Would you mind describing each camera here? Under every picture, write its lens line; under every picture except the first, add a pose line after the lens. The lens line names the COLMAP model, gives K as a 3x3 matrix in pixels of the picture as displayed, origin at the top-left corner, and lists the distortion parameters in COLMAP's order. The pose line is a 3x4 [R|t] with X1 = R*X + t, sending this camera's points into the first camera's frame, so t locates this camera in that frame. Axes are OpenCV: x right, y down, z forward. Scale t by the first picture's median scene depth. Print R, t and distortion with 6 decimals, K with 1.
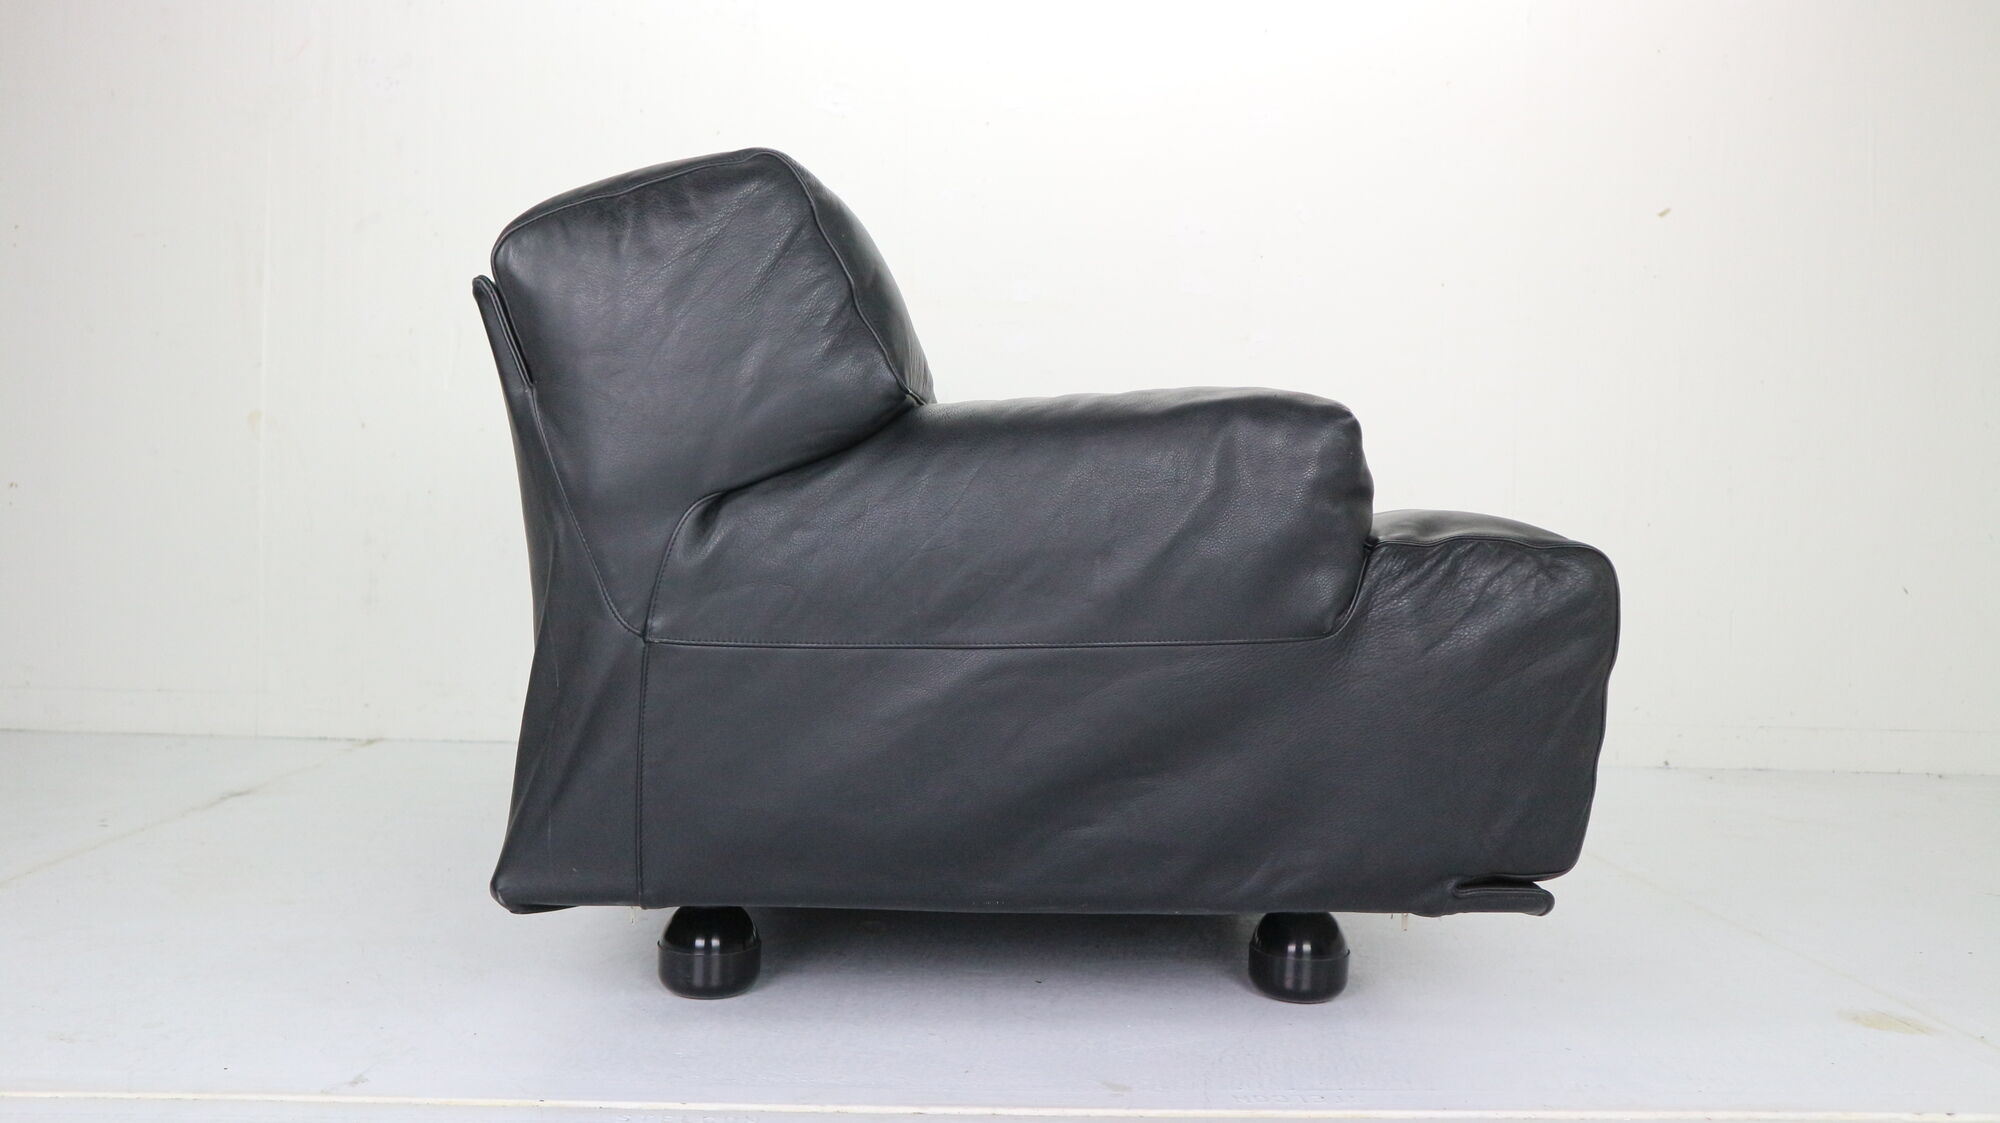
lens RADIAL K [[1538.5, 0, 1000.0], [0, 1538.5, 561.5], [0, 0, 1]] dist [0.001386, 0.000552]
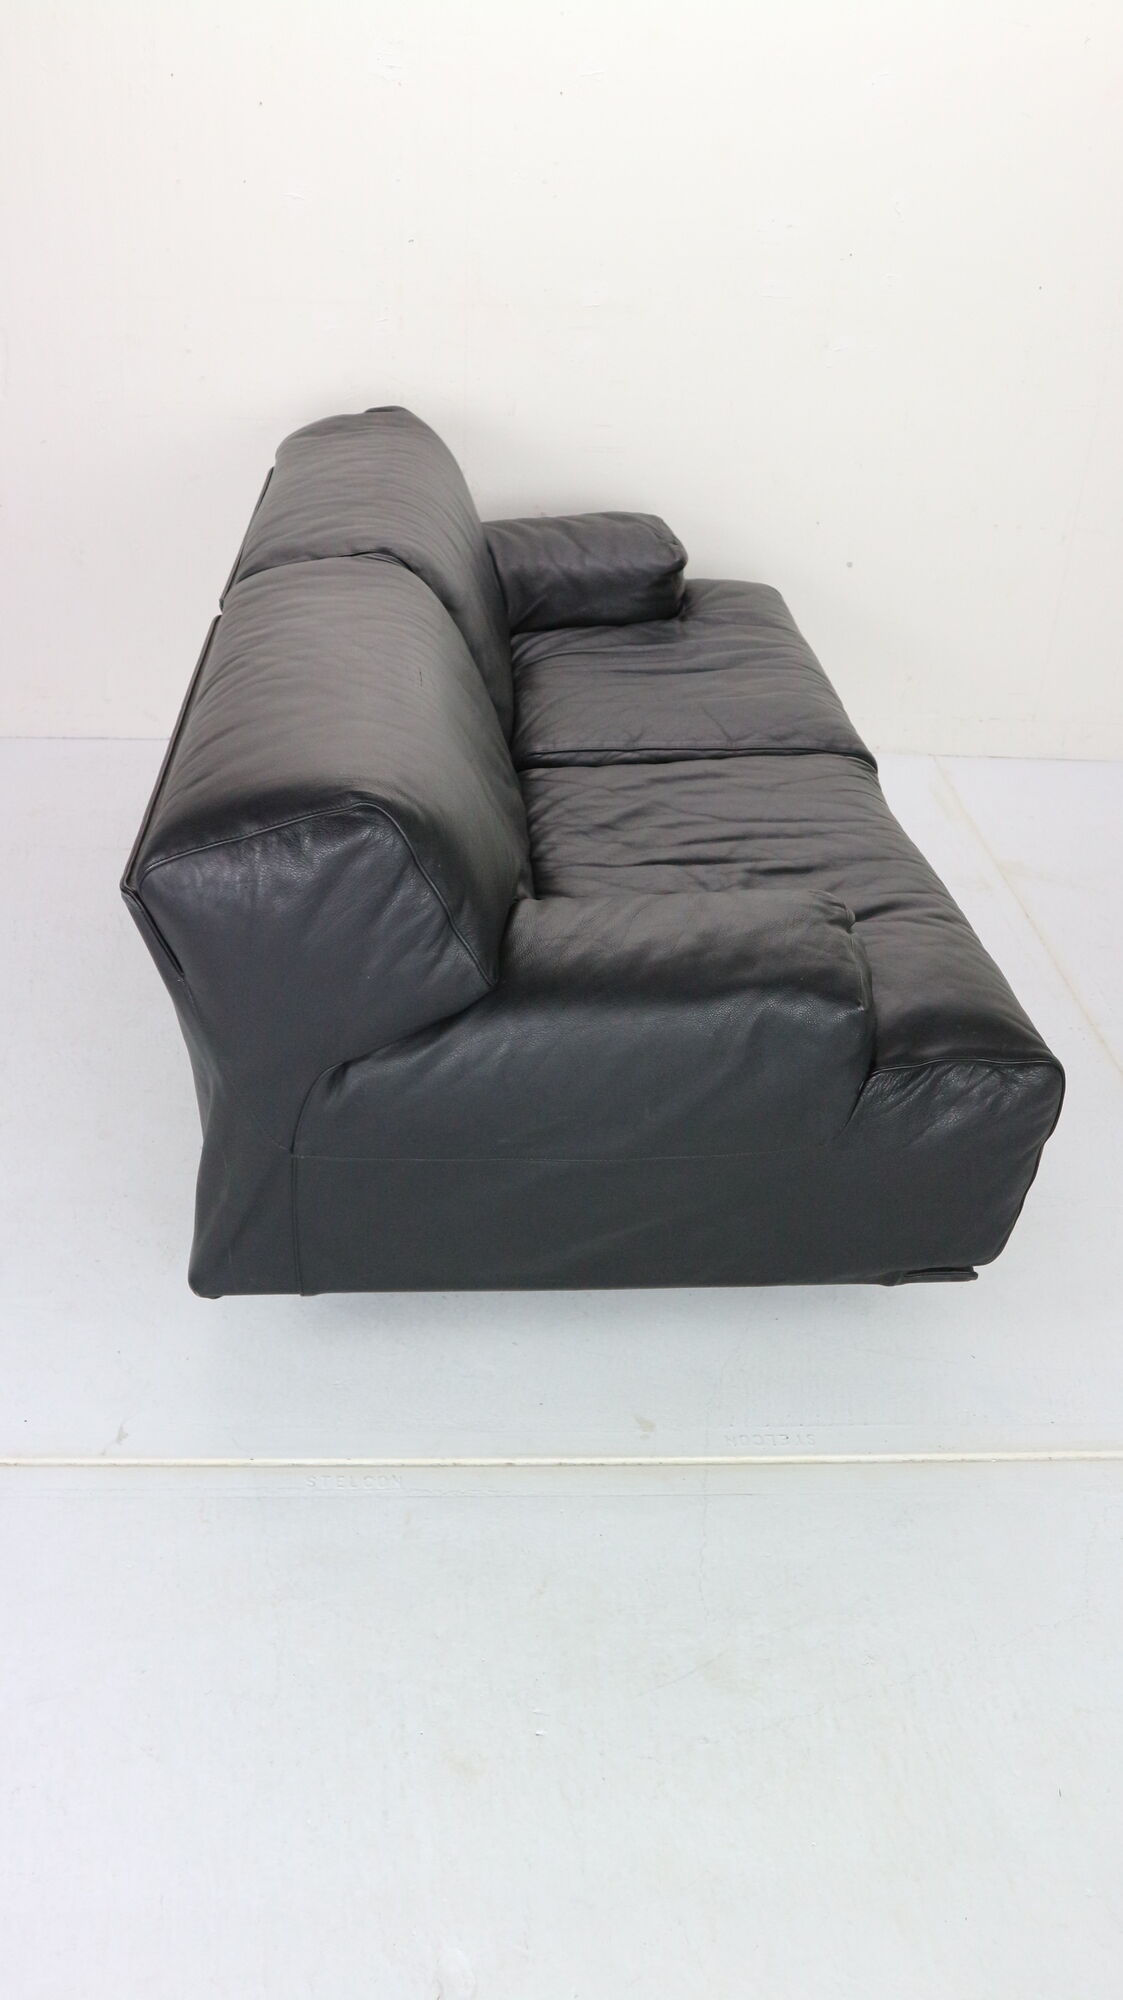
lens RADIAL K [[1538.5, 0, 561.5], [0, 1538.5, 1000.0], [0, 0, 1]] dist [0.001386, 0.000552]
pose [[0.999873, 0.015468, 0.003769, -0.013882], [-0.015314, 0.869674, 0.493388, -0.686616], [0.004354, -0.493383, 0.869801, -0.051355]]
